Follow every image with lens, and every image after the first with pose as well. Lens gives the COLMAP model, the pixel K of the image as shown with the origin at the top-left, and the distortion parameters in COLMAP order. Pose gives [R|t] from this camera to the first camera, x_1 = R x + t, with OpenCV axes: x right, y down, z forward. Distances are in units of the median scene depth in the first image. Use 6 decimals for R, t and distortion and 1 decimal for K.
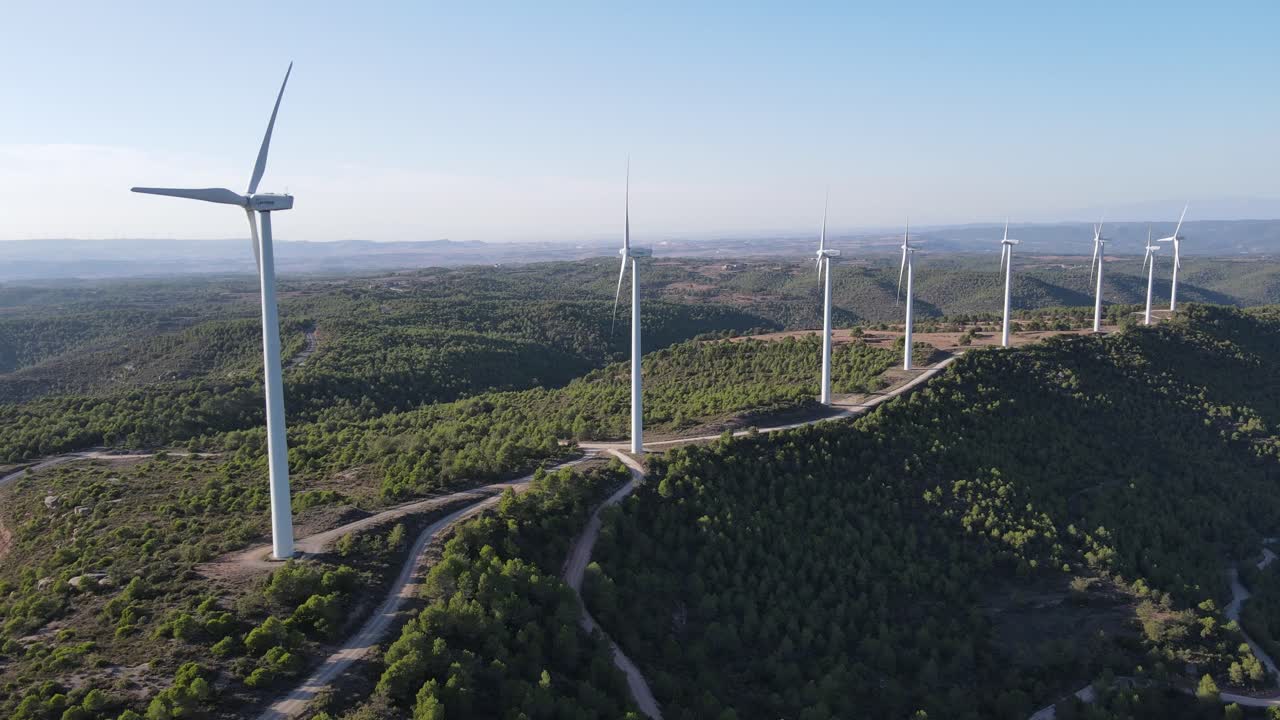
lens RADIAL K [[907.7, 0, 640.0], [0, 907.7, 360.0], [0, 0, 1]] dist [-0.012577, 0.033567]
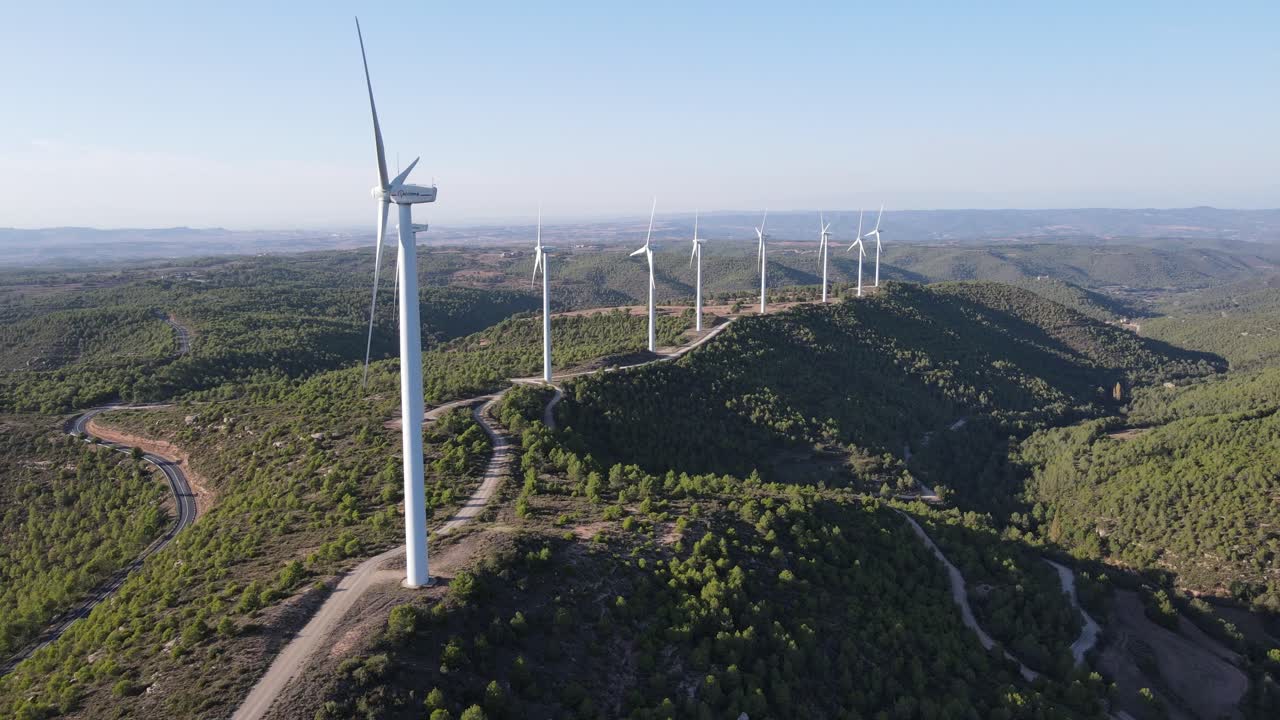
lens RADIAL K [[907.7, 0, 640.0], [0, 907.7, 360.0], [0, 0, 1]] dist [-0.012577, 0.033567]
pose [[0.964701, -0.038082, 0.260580, -0.142484], [0.034314, 0.999231, 0.018997, 0.024652], [-0.261103, -0.009385, 0.965265, -0.283936]]
